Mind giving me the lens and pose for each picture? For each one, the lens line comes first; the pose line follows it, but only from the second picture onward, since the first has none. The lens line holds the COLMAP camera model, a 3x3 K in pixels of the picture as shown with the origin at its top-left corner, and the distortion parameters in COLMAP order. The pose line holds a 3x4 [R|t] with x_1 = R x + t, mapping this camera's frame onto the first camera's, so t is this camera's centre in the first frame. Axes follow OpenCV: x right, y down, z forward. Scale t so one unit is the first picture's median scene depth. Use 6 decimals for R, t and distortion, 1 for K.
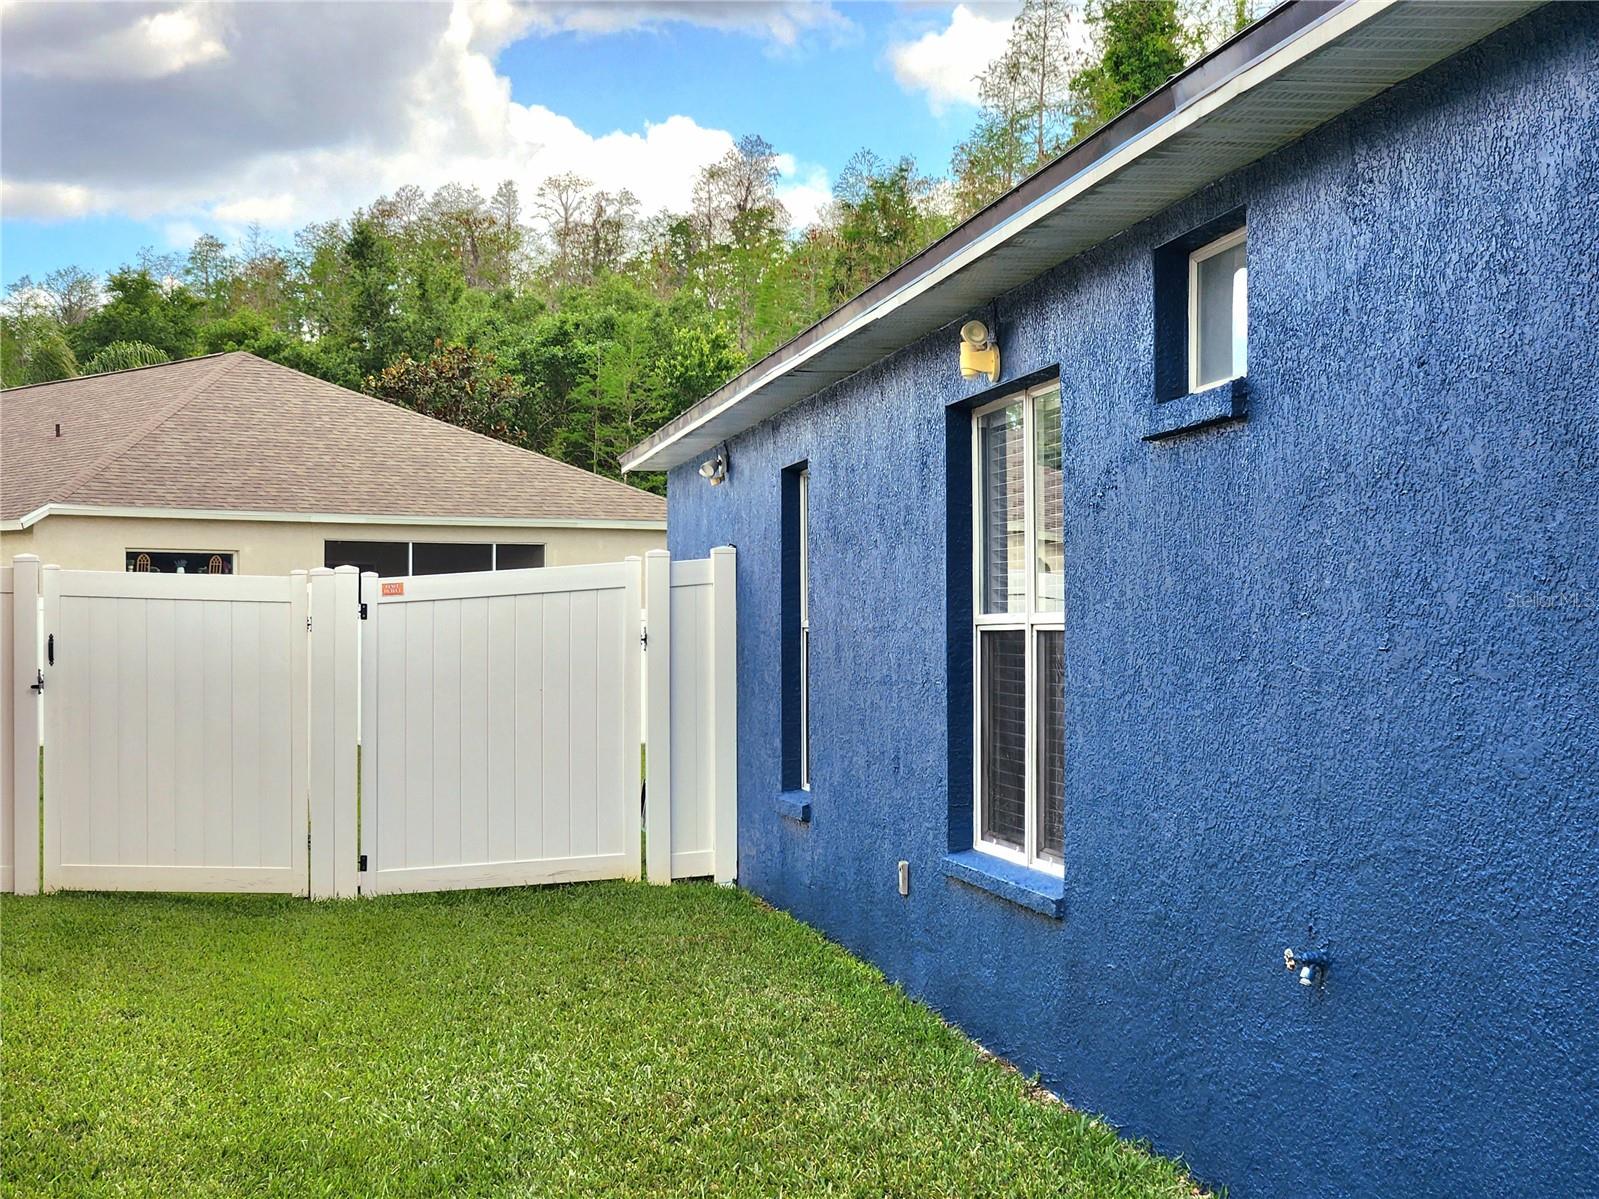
lens RADIAL K [[3193.7, 0, 799.5], [0, 3193.7, 599.5], [0, 0, 1]] dist [-0.840351, 8.915437]
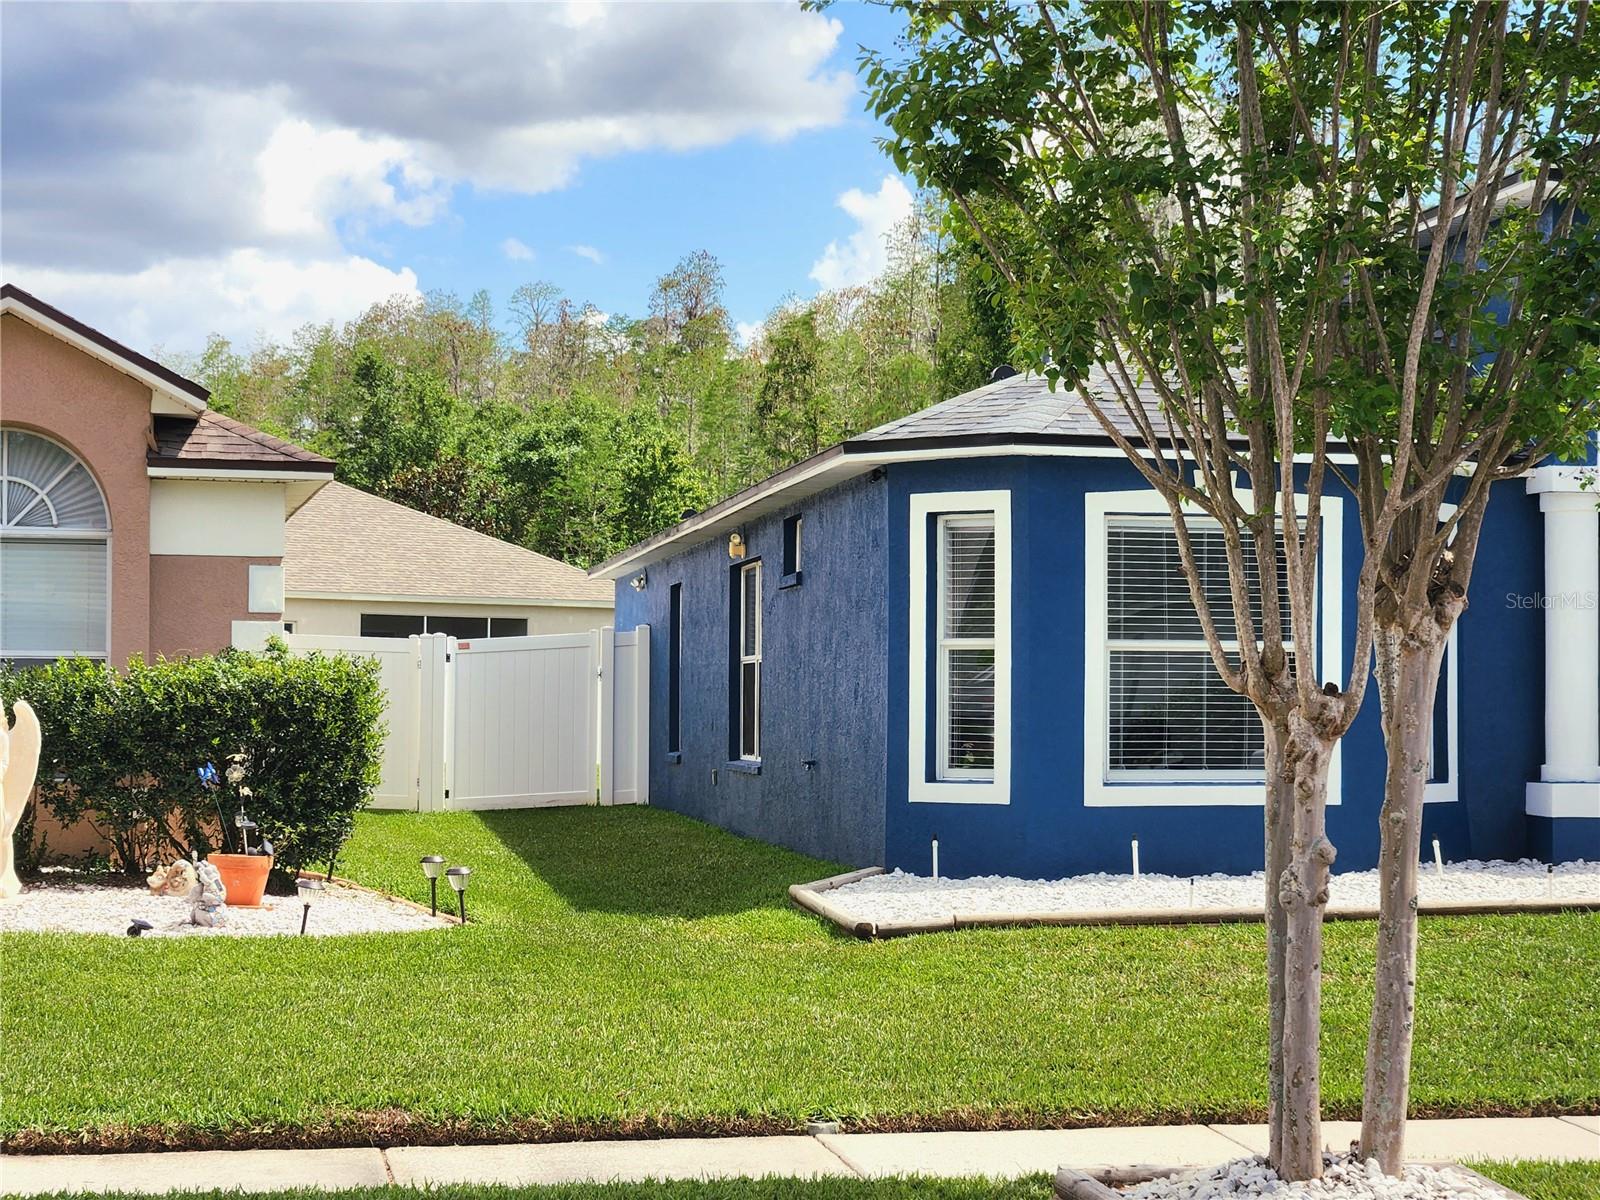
lens RADIAL K [[3195.7, 0, 800.0], [0, 3195.7, 600.0], [0, 0, 1]] dist [-0.840351, 8.915437]
pose [[0.999887, 0.009184, 0.011921, 0.016379], [-0.008911, 0.999701, -0.022789, 0.003756], [-0.012127, 0.022680, 0.999669, -0.309040]]
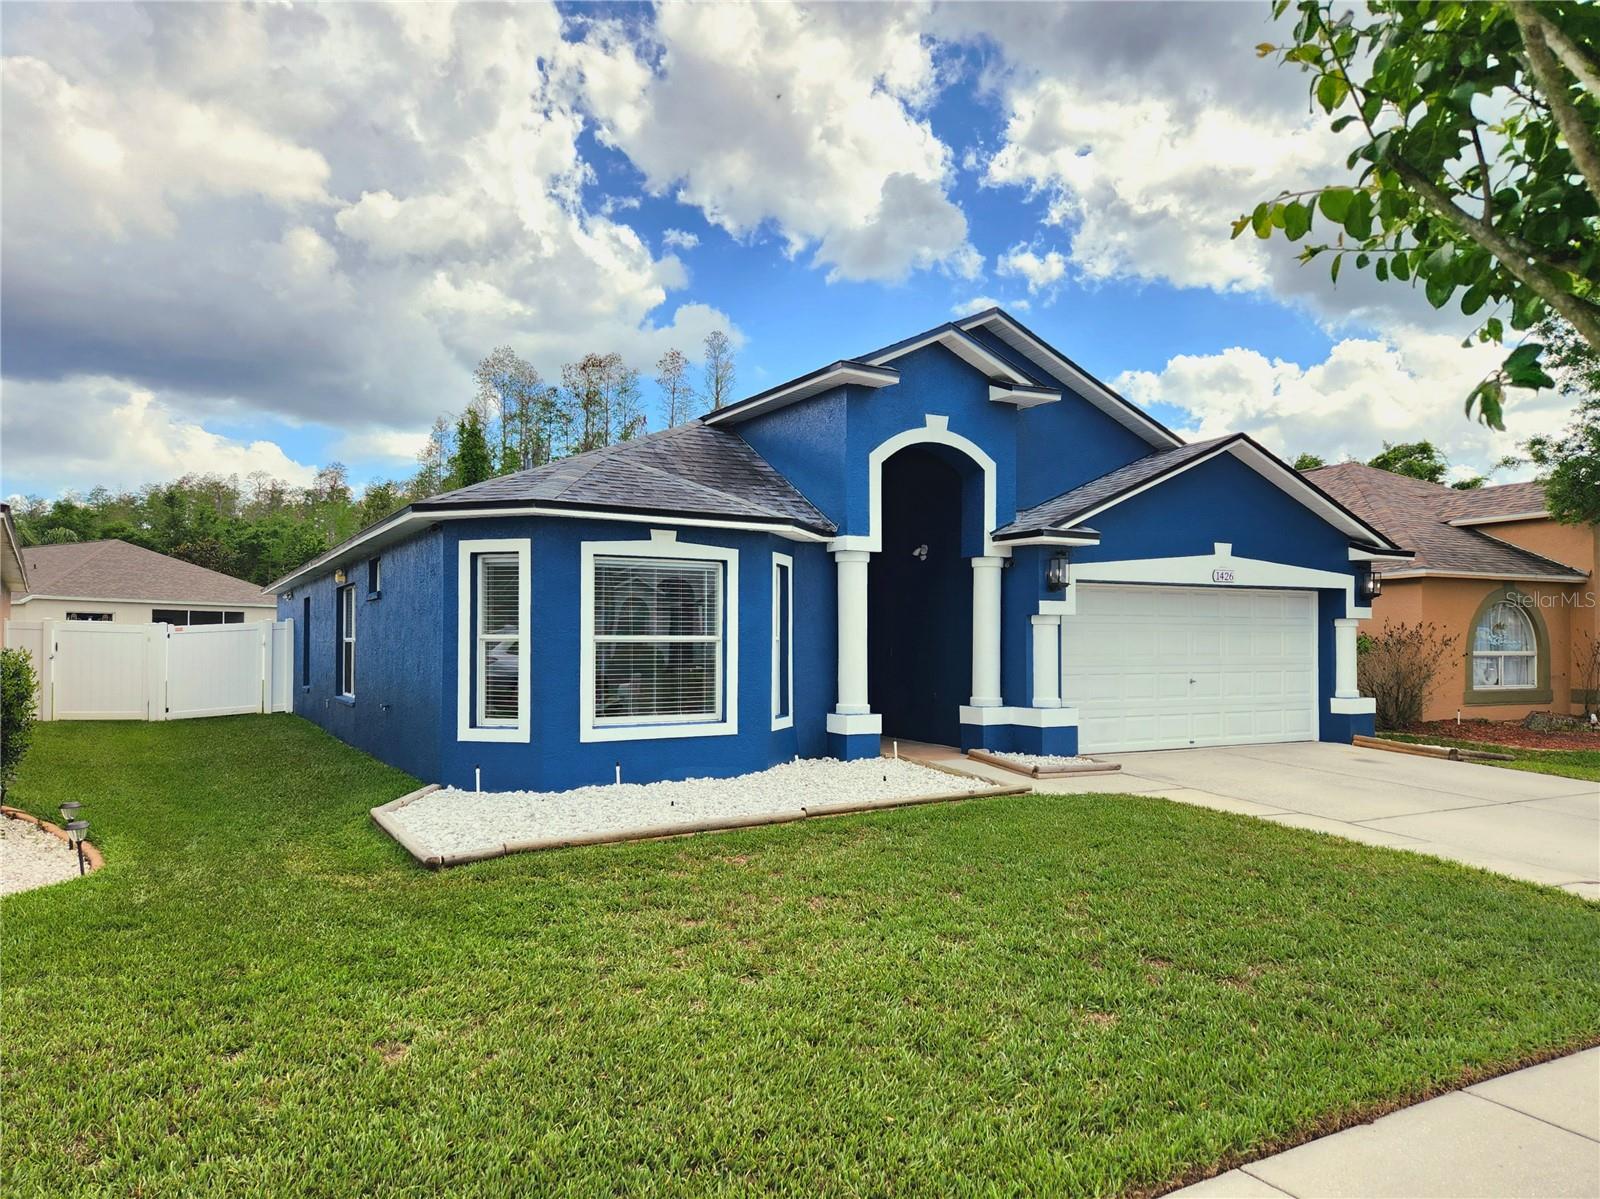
lens RADIAL K [[1080.8, 0, 829.2], [0, 1080.8, 611.9], [0, 0, 1]] dist [0.076867, -0.069079]
pose [[0.919871, 0.012358, 0.392027, 0.018263], [-0.005492, 0.999811, -0.018630, -0.001412], [-0.392183, 0.014984, 0.919765, -0.132811]]
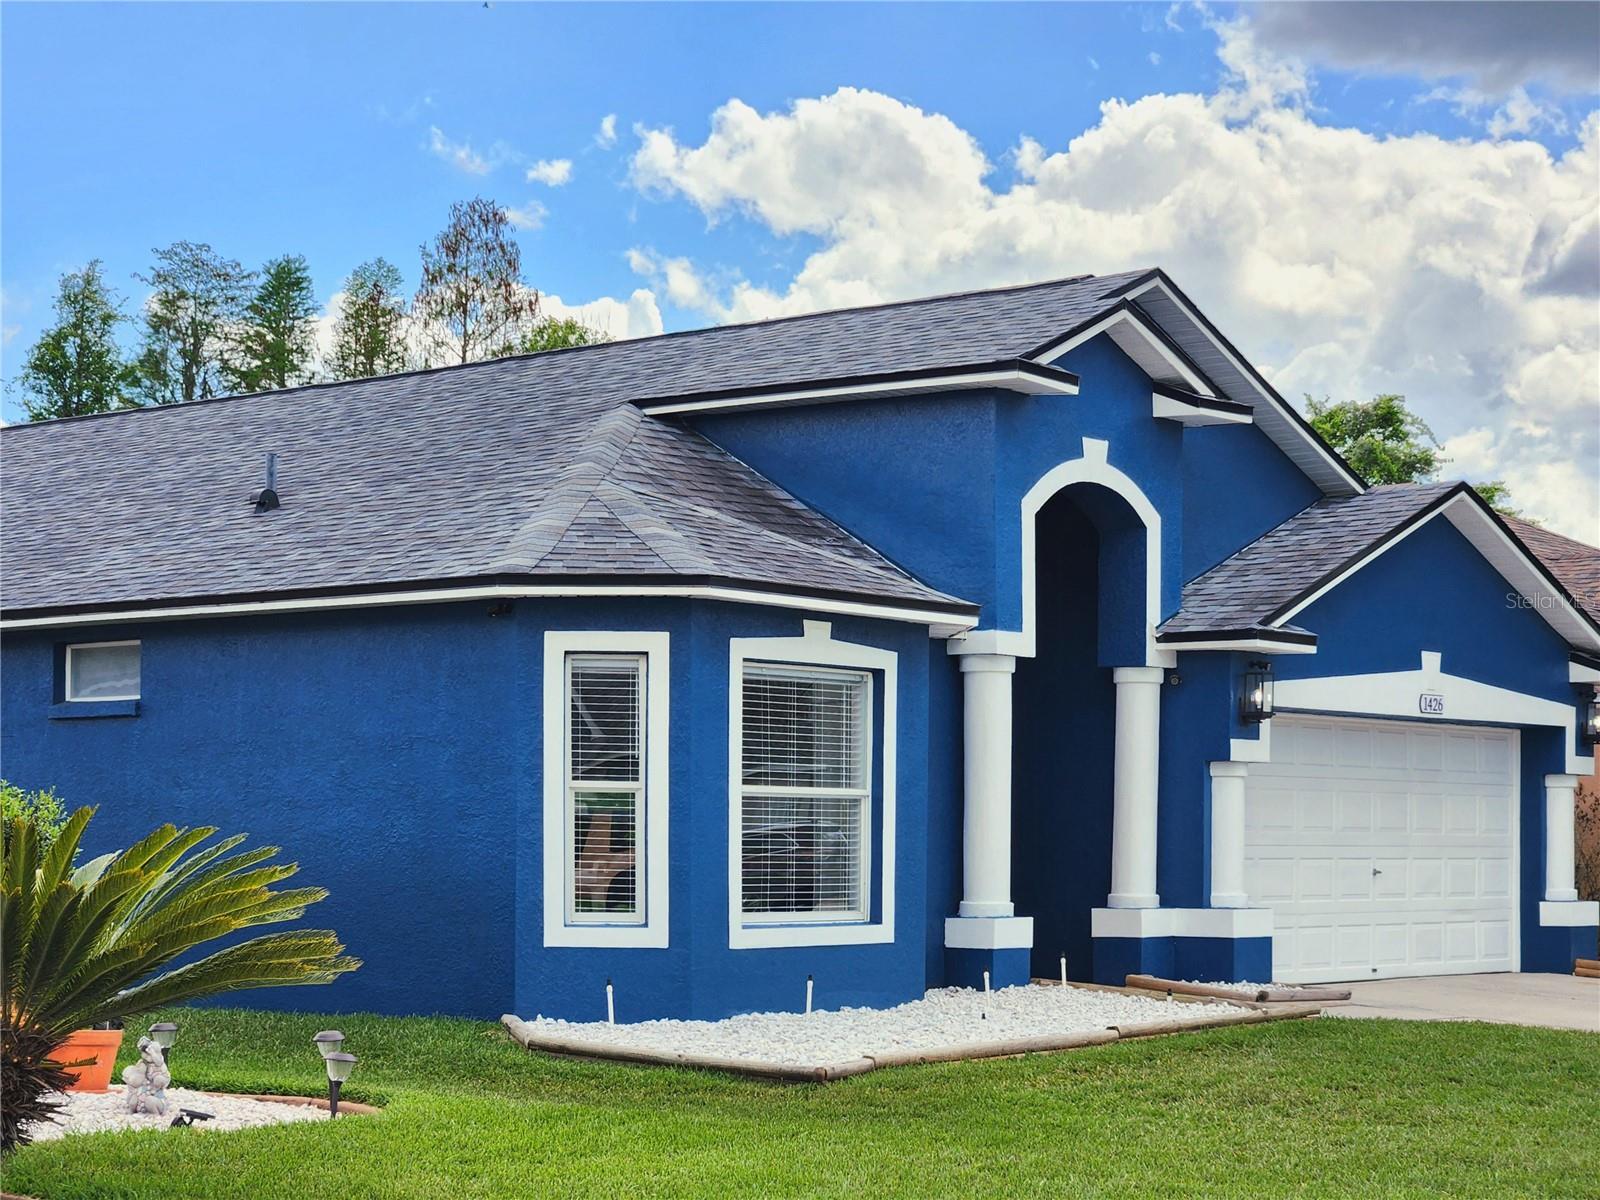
lens RADIAL K [[3195.7, 0, 800.0], [0, 3195.7, 600.0], [0, 0, 1]] dist [-0.840351, 8.915437]
pose [[0.715860, 0.059723, 0.695685, -0.209527], [-0.014622, 0.997399, -0.070578, 0.004378], [-0.698090, 0.040352, 0.714872, -0.209373]]
